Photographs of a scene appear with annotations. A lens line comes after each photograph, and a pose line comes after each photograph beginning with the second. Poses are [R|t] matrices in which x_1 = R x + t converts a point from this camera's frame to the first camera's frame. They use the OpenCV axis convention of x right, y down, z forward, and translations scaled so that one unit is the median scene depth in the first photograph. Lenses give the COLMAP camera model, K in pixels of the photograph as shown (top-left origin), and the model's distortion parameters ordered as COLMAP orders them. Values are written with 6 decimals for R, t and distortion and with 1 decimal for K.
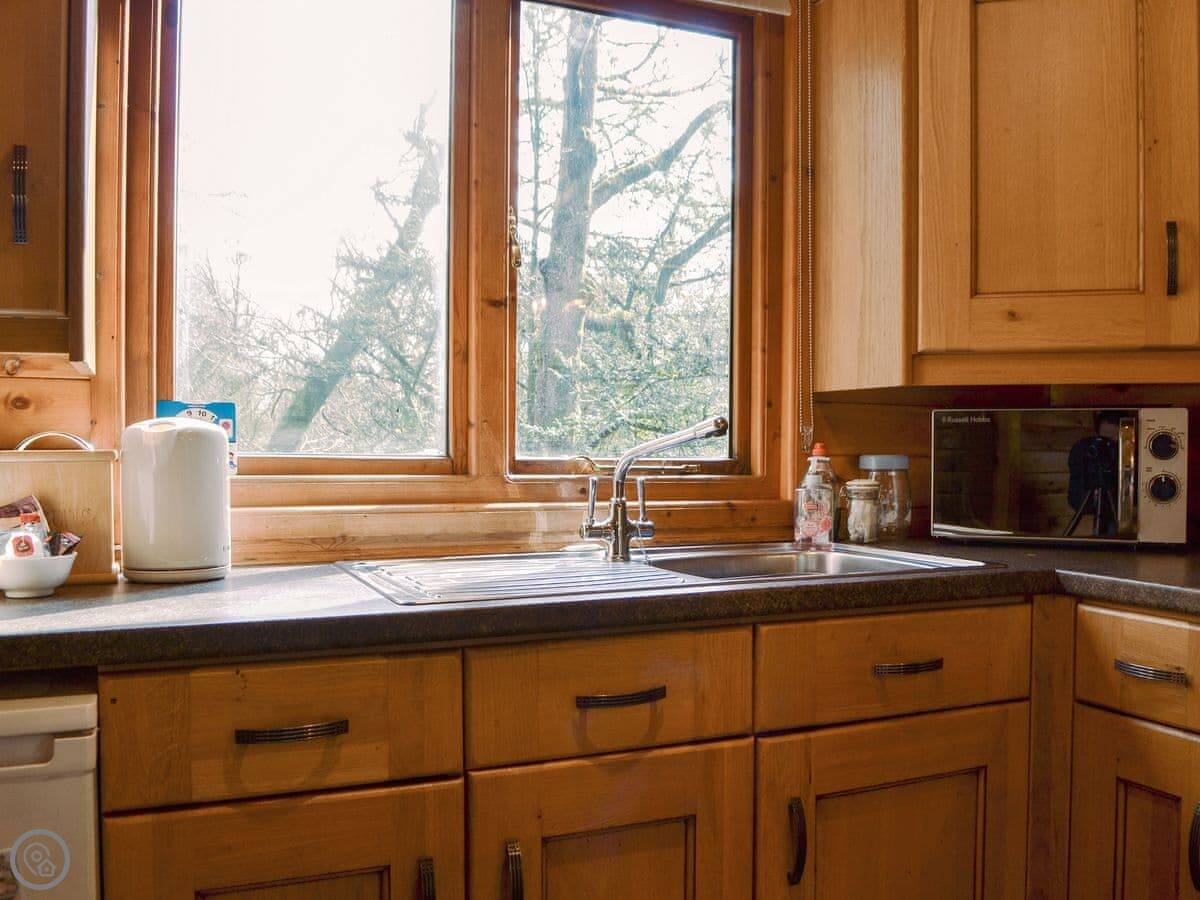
lens RADIAL K [[1106.2, 0, 604.1], [0, 1106.2, 456.1], [0, 0, 1]] dist [-0.077643, 0.000000]
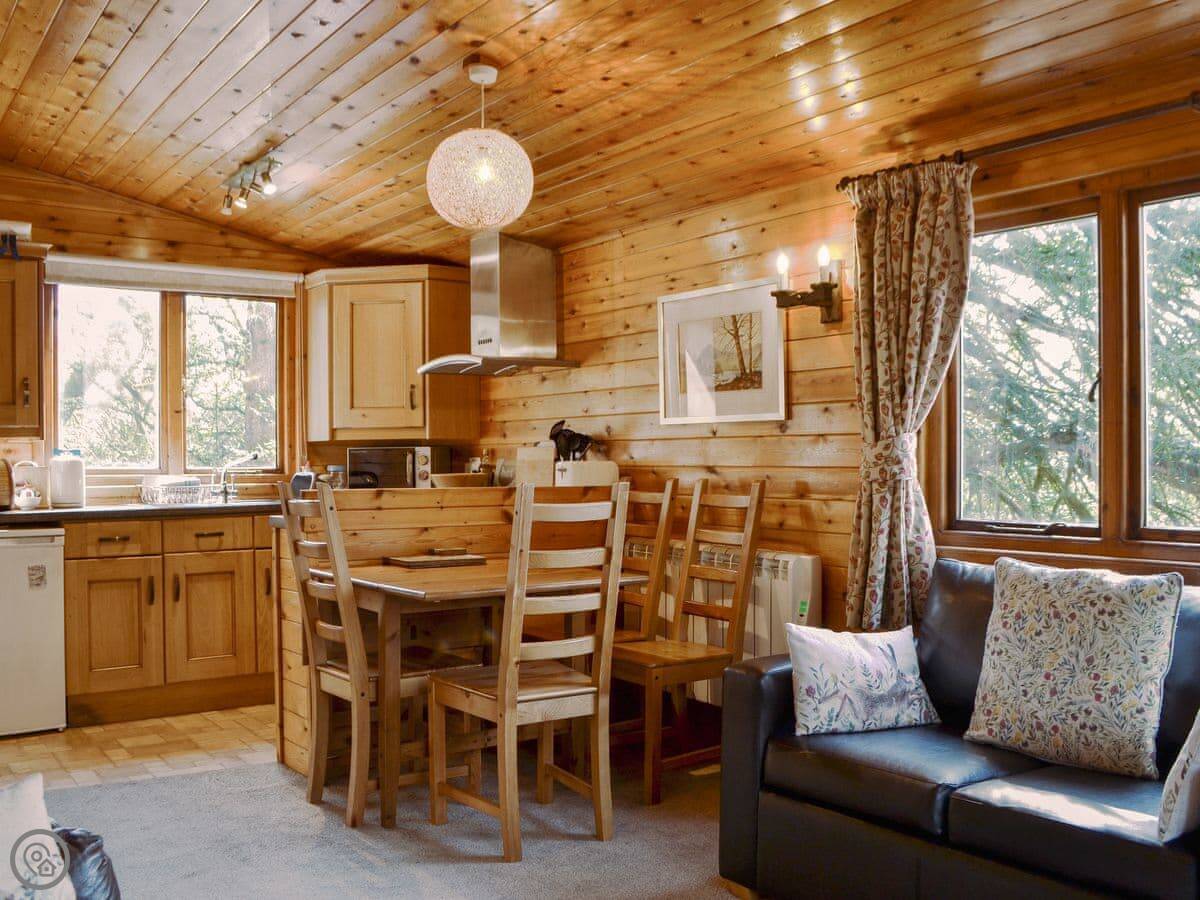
lens RADIAL K [[1106.2, 0, 596.7], [0, 1106.2, 449.4], [0, 0, 1]] dist [-0.077643, 0.000000]
pose [[0.975291, -0.012114, 0.220593, 0.371414], [0.017310, 0.999616, -0.021636, 0.037079], [-0.220247, 0.024920, 0.975126, -2.194574]]
